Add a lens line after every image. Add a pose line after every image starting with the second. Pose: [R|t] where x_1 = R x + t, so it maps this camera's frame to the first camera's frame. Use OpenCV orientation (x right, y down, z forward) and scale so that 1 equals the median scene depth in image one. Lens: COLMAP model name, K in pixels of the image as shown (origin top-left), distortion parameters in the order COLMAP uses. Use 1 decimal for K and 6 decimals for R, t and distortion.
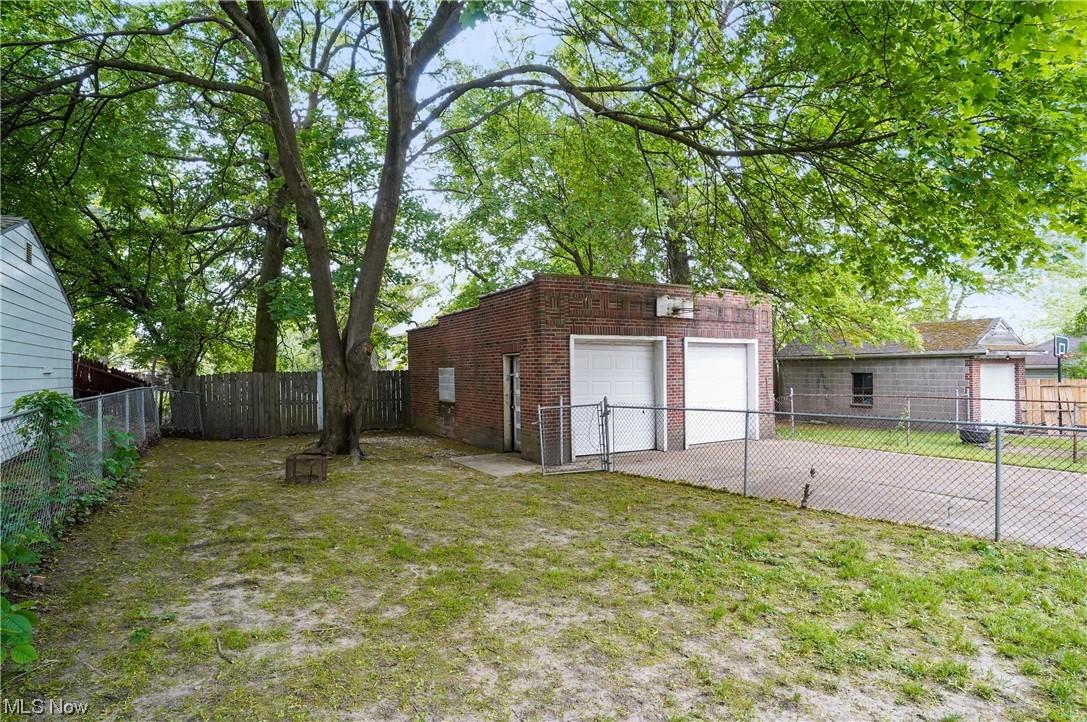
lens RADIAL K [[576.9, 0, 544.1], [0, 576.9, 377.7], [0, 0, 1]] dist [-0.001158, -0.000001]
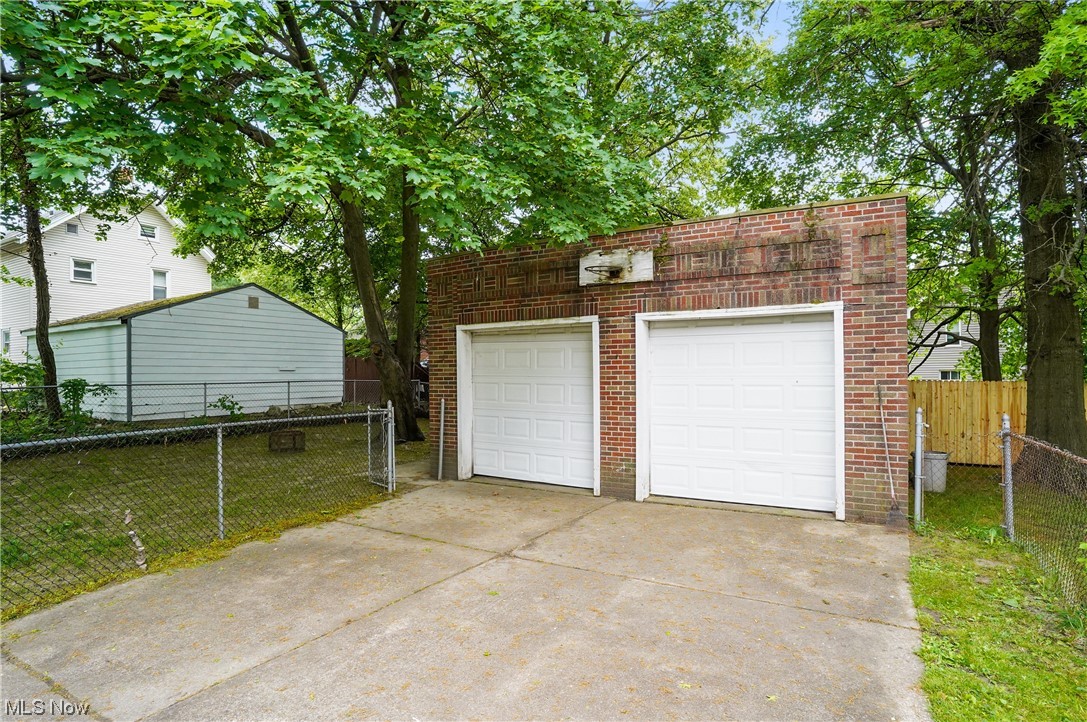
lens RADIAL K [[576.9, 0, 544.1], [0, 576.9, 377.7], [0, 0, 1]] dist [-0.001158, -0.000001]
pose [[0.474266, 0.016924, -0.880219, 0.746454], [-0.006960, 0.999856, 0.015474, -0.012504], [0.880354, -0.001213, 0.474316, 0.648098]]
